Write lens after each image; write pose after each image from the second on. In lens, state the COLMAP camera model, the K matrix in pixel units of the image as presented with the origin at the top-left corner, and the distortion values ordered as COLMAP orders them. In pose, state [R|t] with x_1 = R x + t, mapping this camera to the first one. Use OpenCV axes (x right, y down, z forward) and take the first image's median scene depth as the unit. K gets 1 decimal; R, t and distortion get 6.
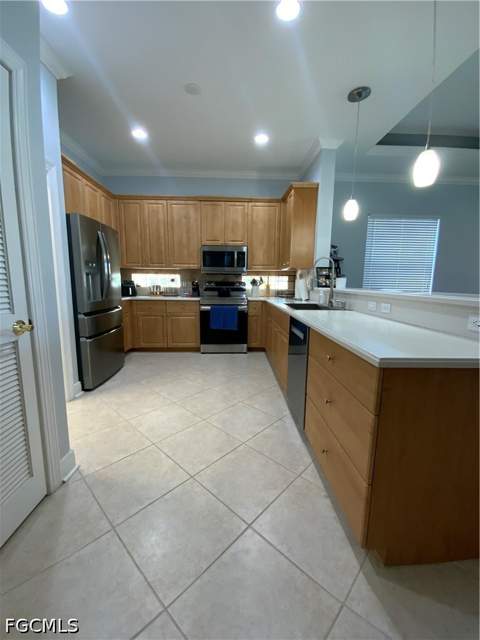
lens RADIAL K [[259.0, 0, 239.0], [0, 259.0, 326.1], [0, 0, 1]] dist [0.000194, -0.007185]
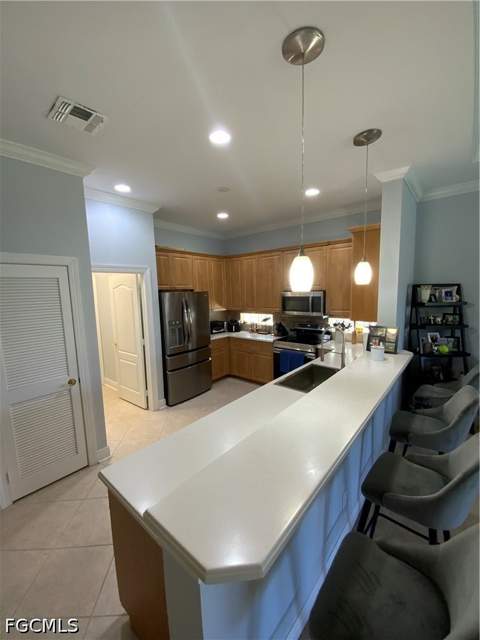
lens RADIAL K [[259.0, 0, 239.5], [0, 259.0, 324.6], [0, 0, 1]] dist [0.000194, -0.007185]
pose [[0.748090, 0.055756, -0.661251, 0.659235], [-0.073445, 0.997299, 0.001001, -0.242293], [0.659521, 0.047817, 0.750164, 0.122110]]
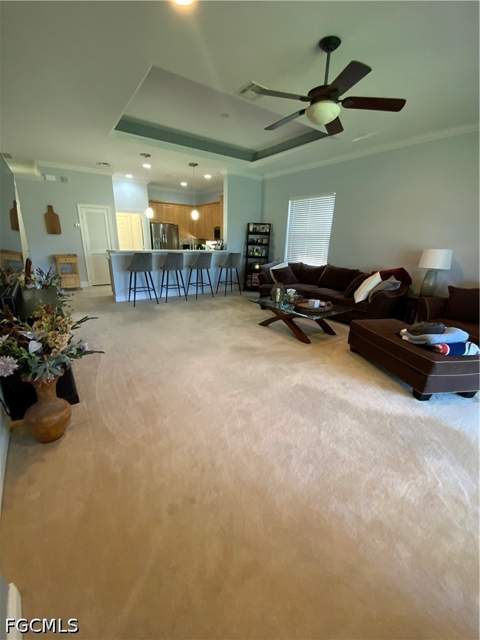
lens RADIAL K [[259.0, 0, 239.2], [0, 259.0, 320.4], [0, 0, 1]] dist [0.000194, -0.007185]
pose [[0.588348, 0.249422, -0.769178, 2.516049], [-0.150808, 0.968394, 0.198668, -0.052607], [0.794420, -0.000888, 0.607368, -0.114544]]
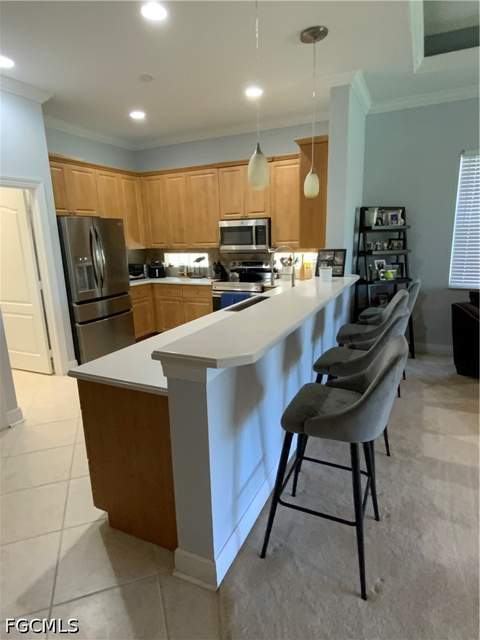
lens RADIAL K [[367.1, 0, 240.0], [0, 367.1, 328.6], [0, 0, 1]] dist [0.008556, -0.015561]
pose [[0.888991, 0.075371, -0.451680, 0.742515], [-0.036450, 0.994879, 0.094274, -0.106252], [0.456472, -0.067345, 0.887185, -0.120083]]
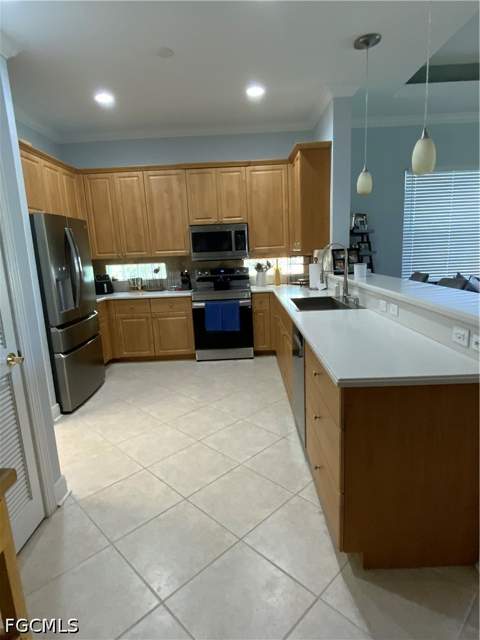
lens RADIAL K [[367.1, 0, 238.5], [0, 367.1, 329.0], [0, 0, 1]] dist [0.008556, -0.015561]
pose [[0.997557, -0.049515, -0.049274, 0.066312], [0.051815, 0.997571, 0.046555, -0.061763], [0.046849, -0.048995, 0.997700, -0.192994]]
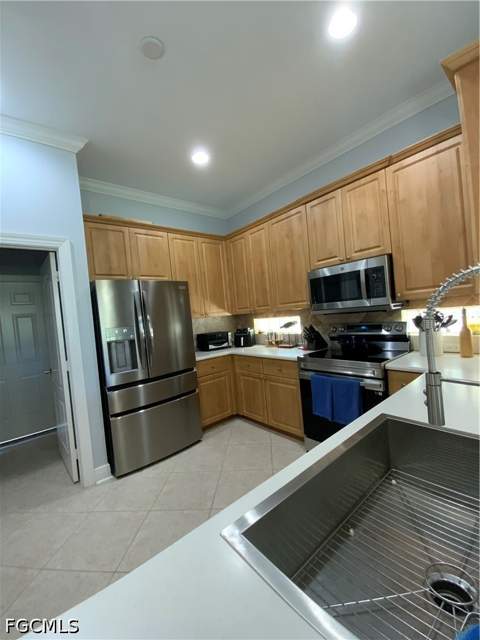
lens RADIAL K [[259.0, 0, 237.3], [0, 259.0, 320.8], [0, 0, 1]] dist [0.000194, -0.007185]
pose [[0.618354, -0.049124, -0.784363, 0.347847], [-0.031789, 0.995664, -0.087419, -0.196920], [0.785257, 0.078990, 0.614111, 0.729548]]
